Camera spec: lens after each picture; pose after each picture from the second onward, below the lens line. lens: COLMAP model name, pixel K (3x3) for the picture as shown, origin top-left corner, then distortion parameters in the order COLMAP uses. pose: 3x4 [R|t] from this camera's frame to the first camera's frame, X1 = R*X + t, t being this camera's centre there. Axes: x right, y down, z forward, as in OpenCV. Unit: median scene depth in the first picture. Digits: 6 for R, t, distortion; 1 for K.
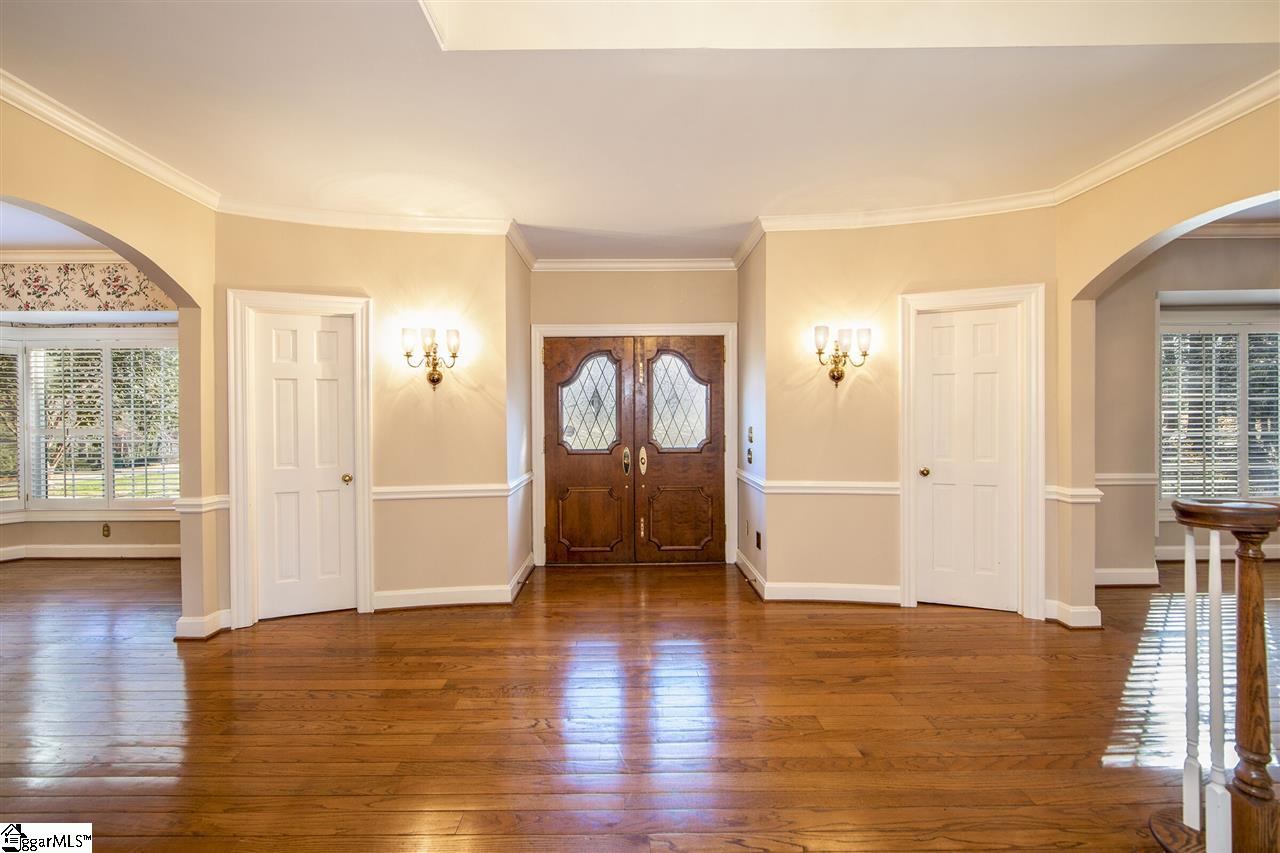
lens RADIAL K [[532.0, 0, 638.9], [0, 532.0, 417.5], [0, 0, 1]] dist [-0.012562, -0.000064]
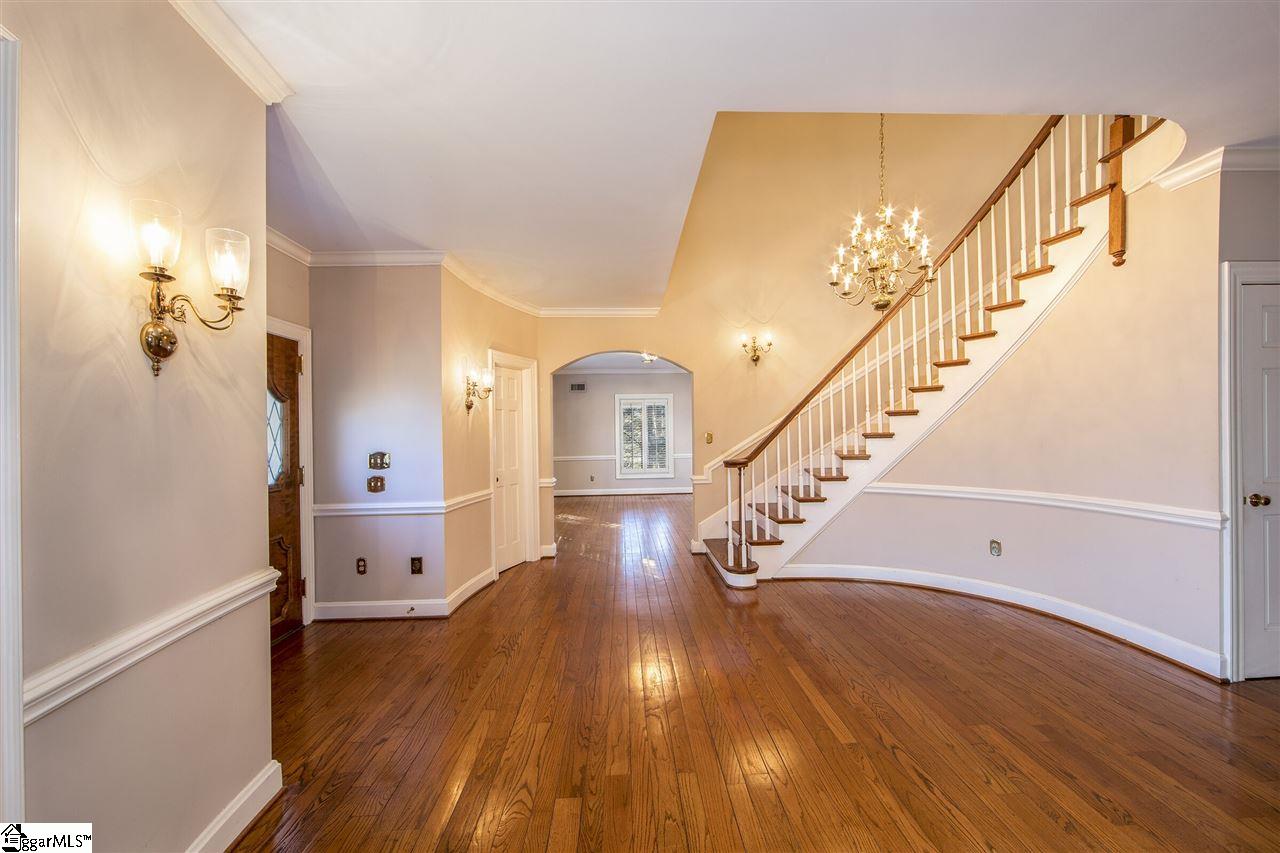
lens RADIAL K [[496.9, 0, 641.3], [0, 496.9, 430.2], [0, 0, 1]] dist [-0.001749, -0.000048]
pose [[-0.033013, 0.017360, 0.999304, -0.771117], [0.019779, 0.999665, -0.016713, 0.003630], [-0.999259, 0.019213, -0.033345, 0.656122]]
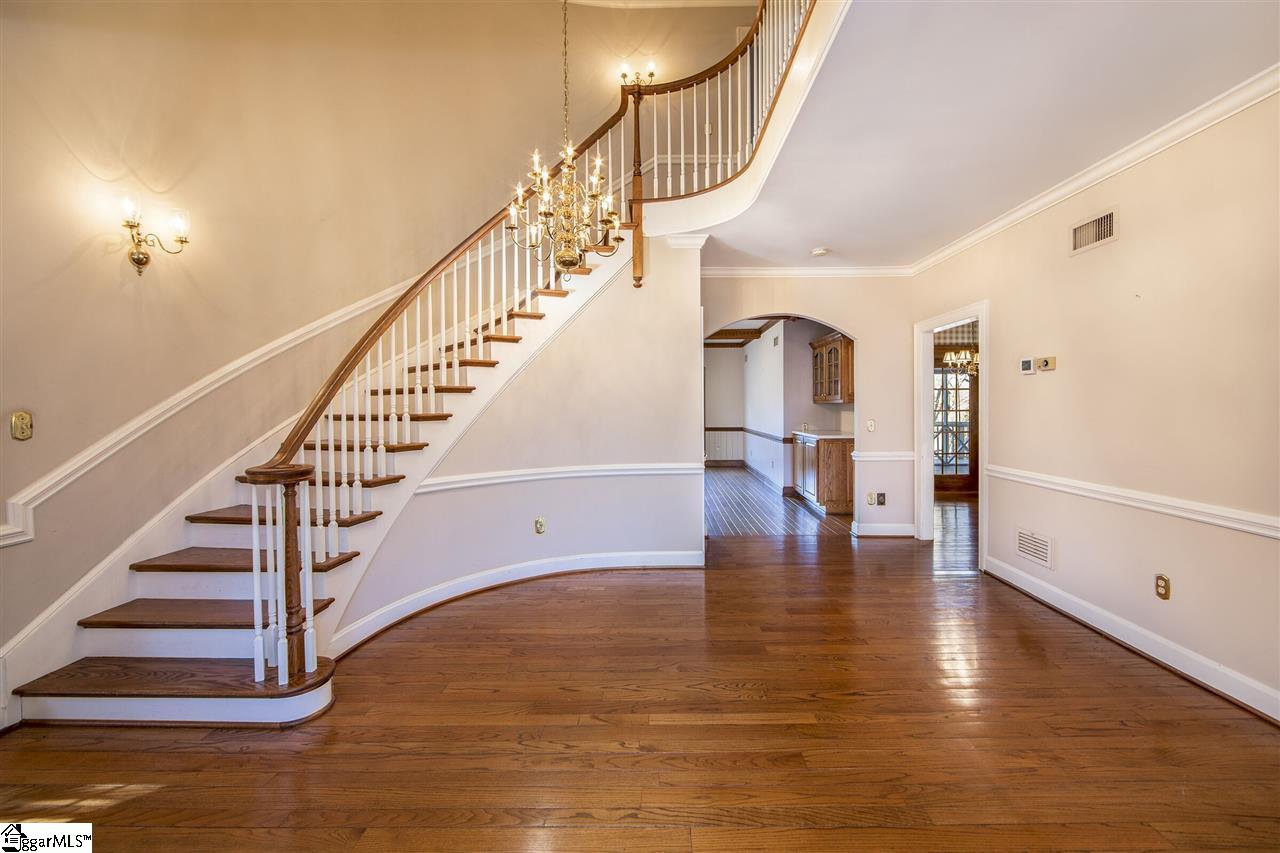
lens RADIAL K [[532.0, 0, 642.6], [0, 532.0, 421.5], [0, 0, 1]] dist [-0.012562, -0.000064]
pose [[-0.999648, 0.019540, 0.017938, -0.012113], [0.020014, 0.999444, 0.026661, -0.002457], [-0.017408, 0.027011, -0.999484, 1.012146]]
